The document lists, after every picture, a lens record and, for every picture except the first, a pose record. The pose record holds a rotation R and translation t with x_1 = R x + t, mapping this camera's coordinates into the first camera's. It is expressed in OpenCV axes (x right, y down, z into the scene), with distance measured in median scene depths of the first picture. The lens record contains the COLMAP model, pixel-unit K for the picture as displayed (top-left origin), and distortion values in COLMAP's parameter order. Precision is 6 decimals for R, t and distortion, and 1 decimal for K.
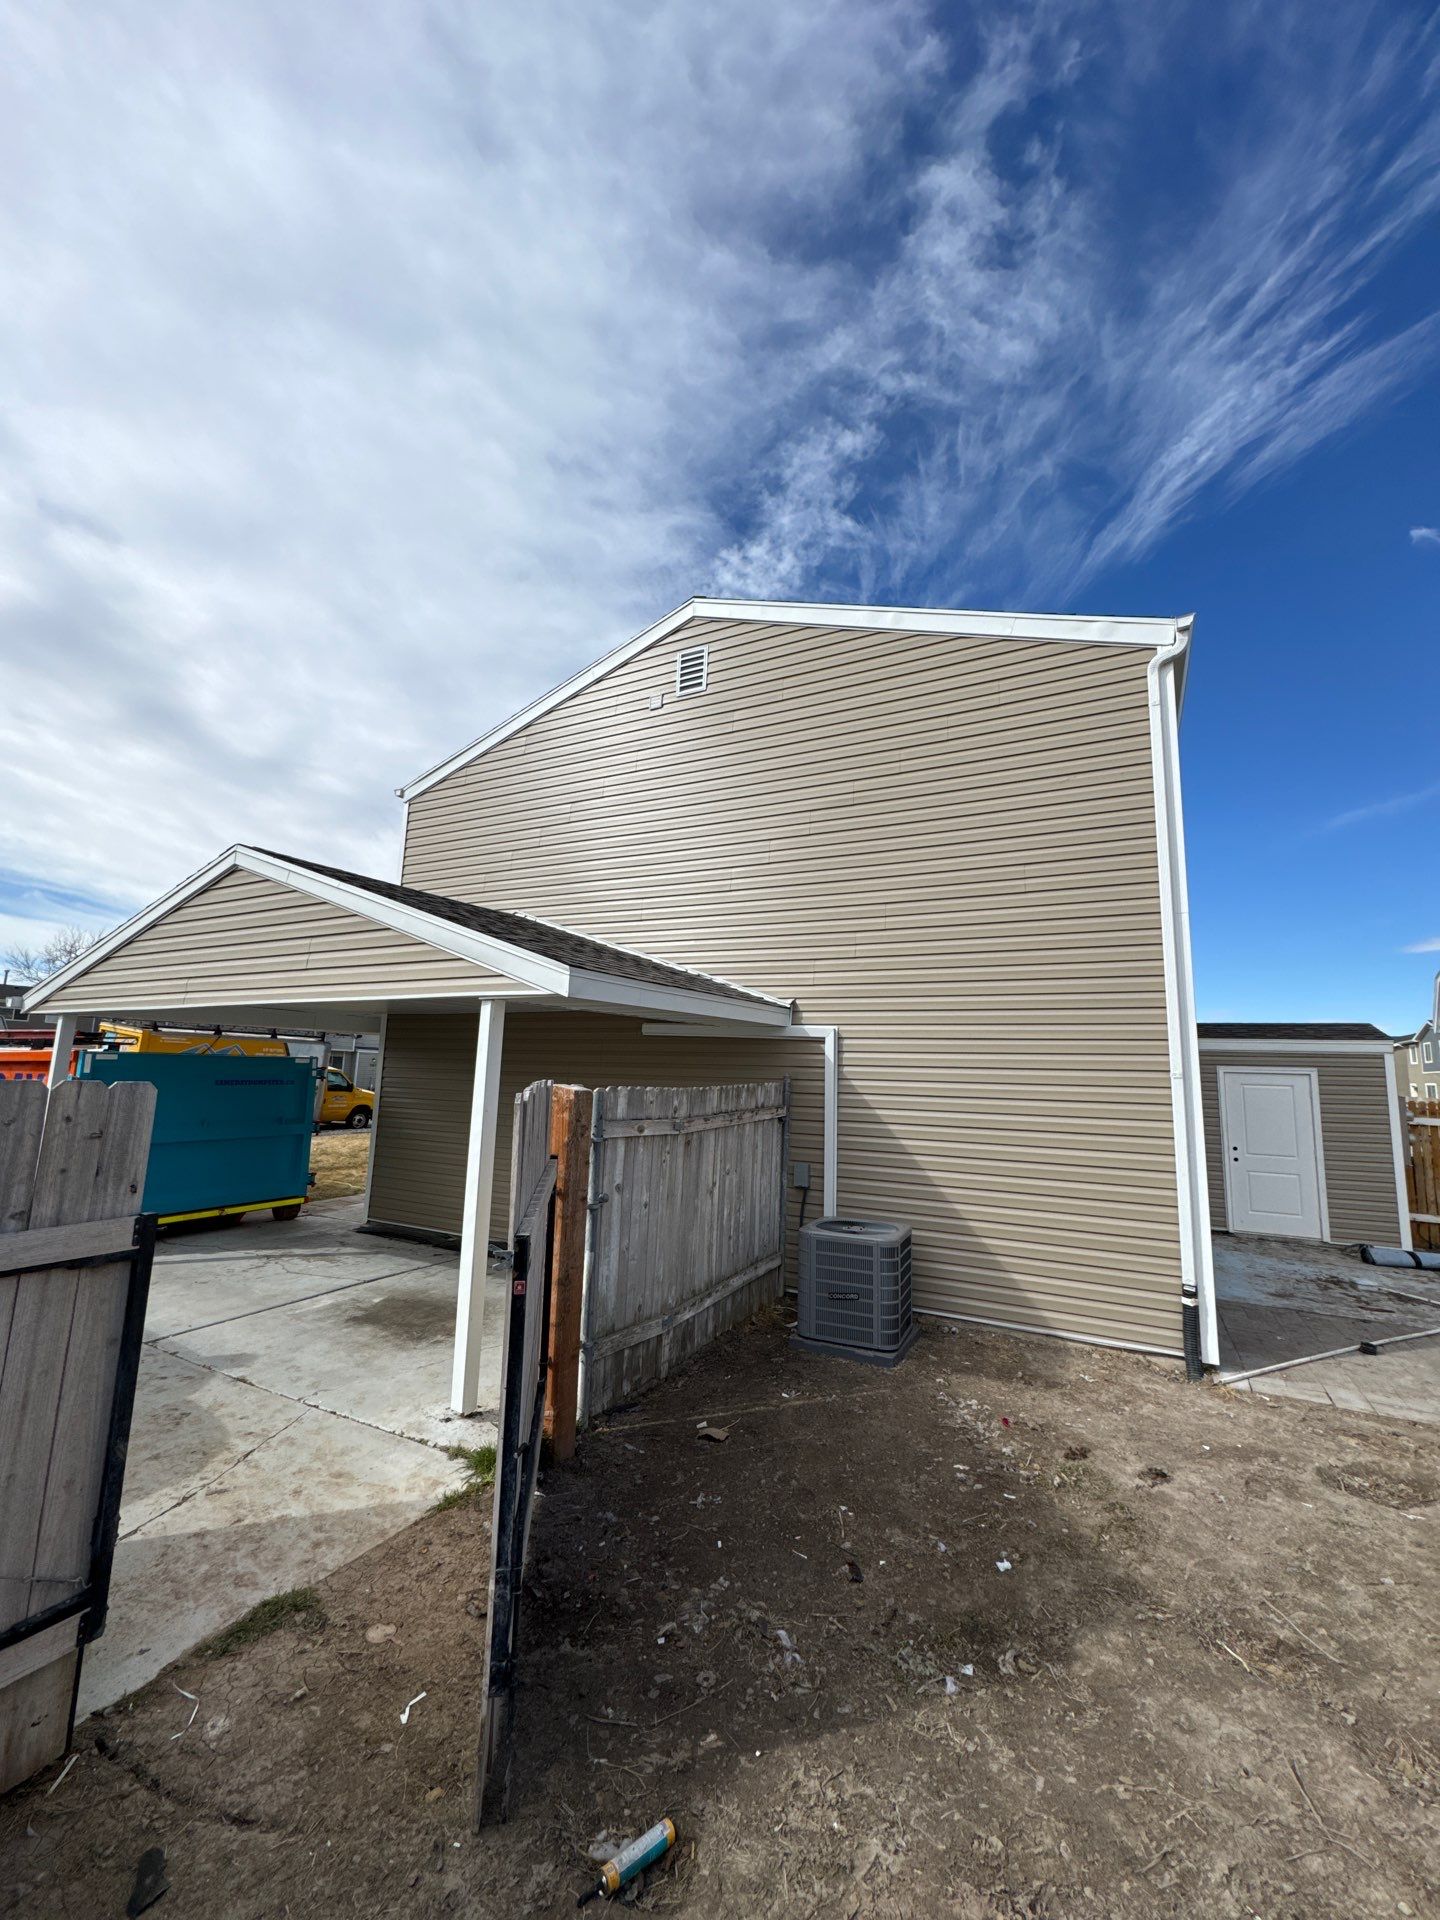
lens RADIAL K [[768.9, 0, 720.4], [0, 768.9, 946.5], [0, 0, 1]] dist [-0.001216, -0.000230]
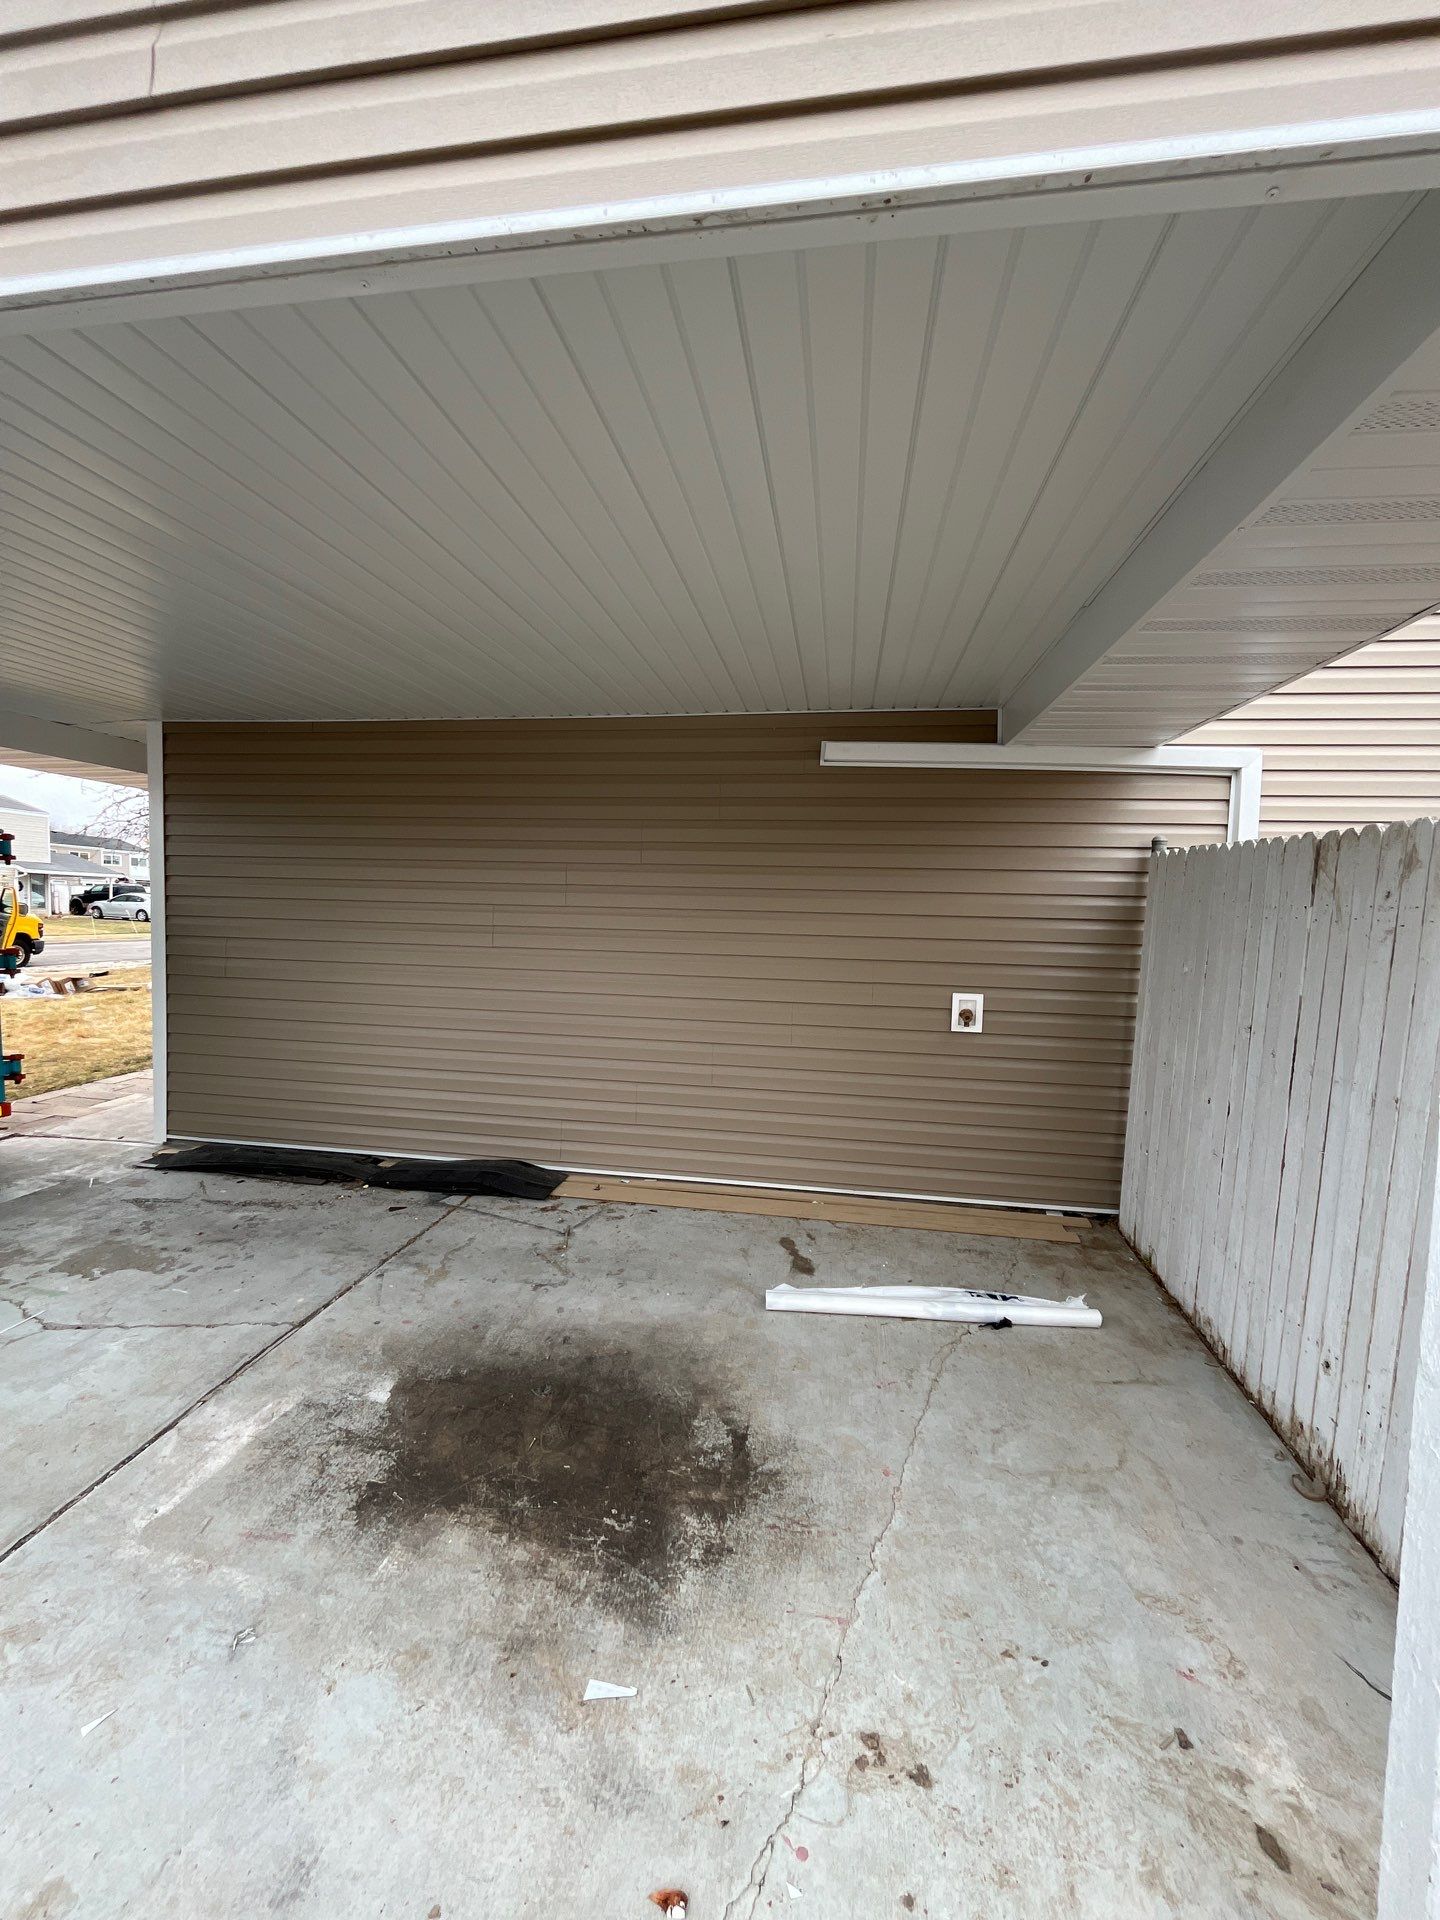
lens RADIAL K [[768.9, 0, 712.1], [0, 768.9, 957.8], [0, 0, 1]] dist [-0.001216, -0.000230]
pose [[0.943449, -0.022505, 0.330752, -0.451869], [-0.055428, 0.972941, 0.224305, 0.170714], [-0.326850, -0.229953, 0.916674, 0.707751]]
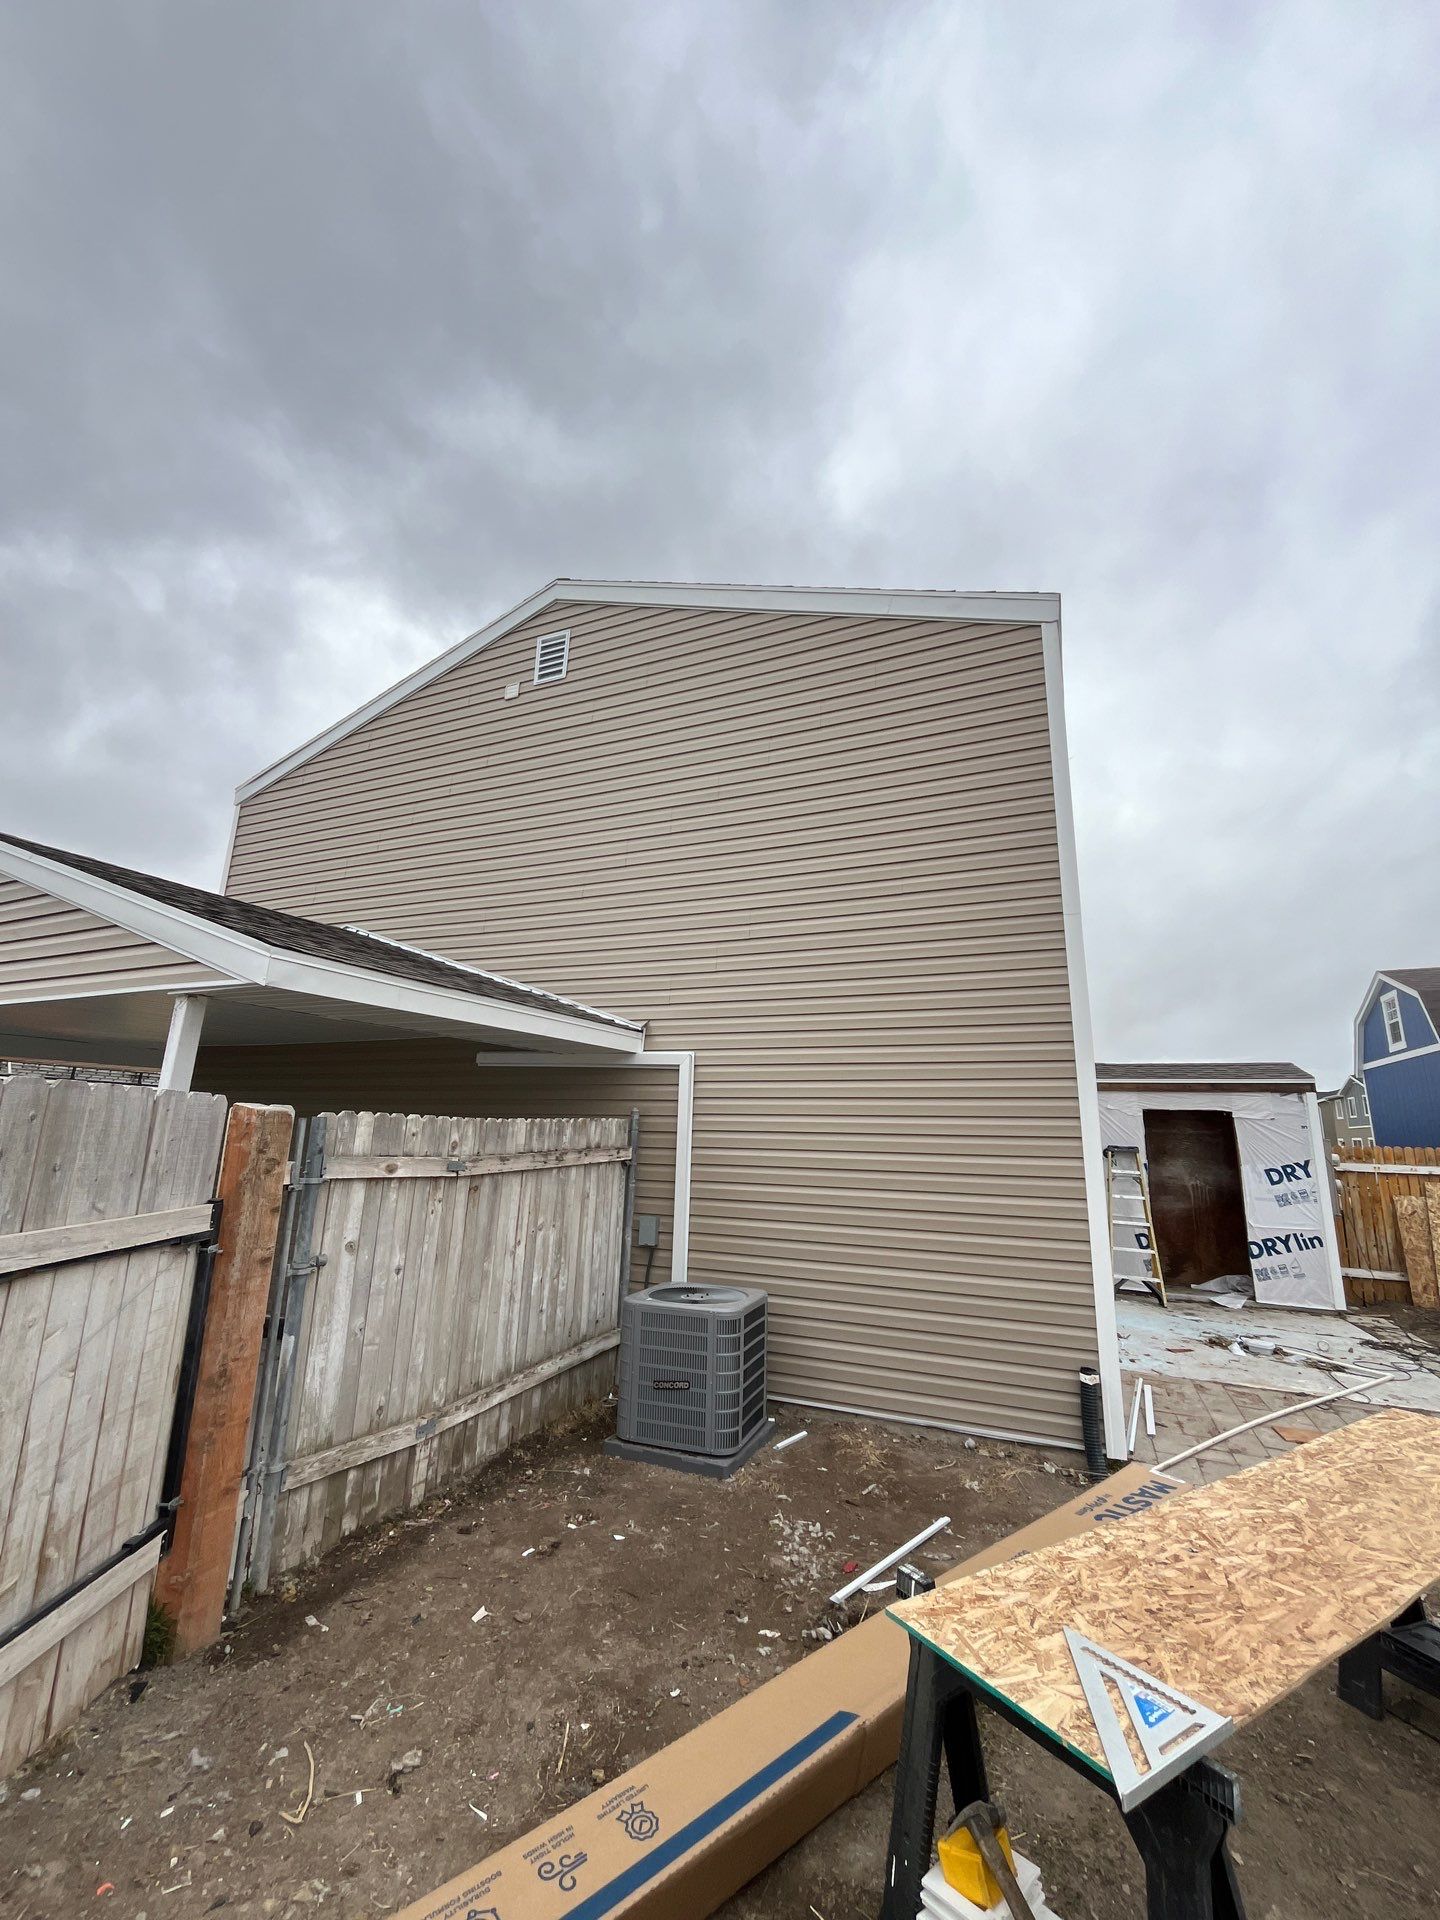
lens RADIAL K [[768.9, 0, 725.0], [0, 768.9, 946.3], [0, 0, 1]] dist [-0.001216, -0.000230]
pose [[0.997760, 0.011813, 0.065848, 0.150664], [-0.006742, 0.997030, -0.076717, 0.061387], [-0.066558, 0.076101, 0.994876, 0.165072]]
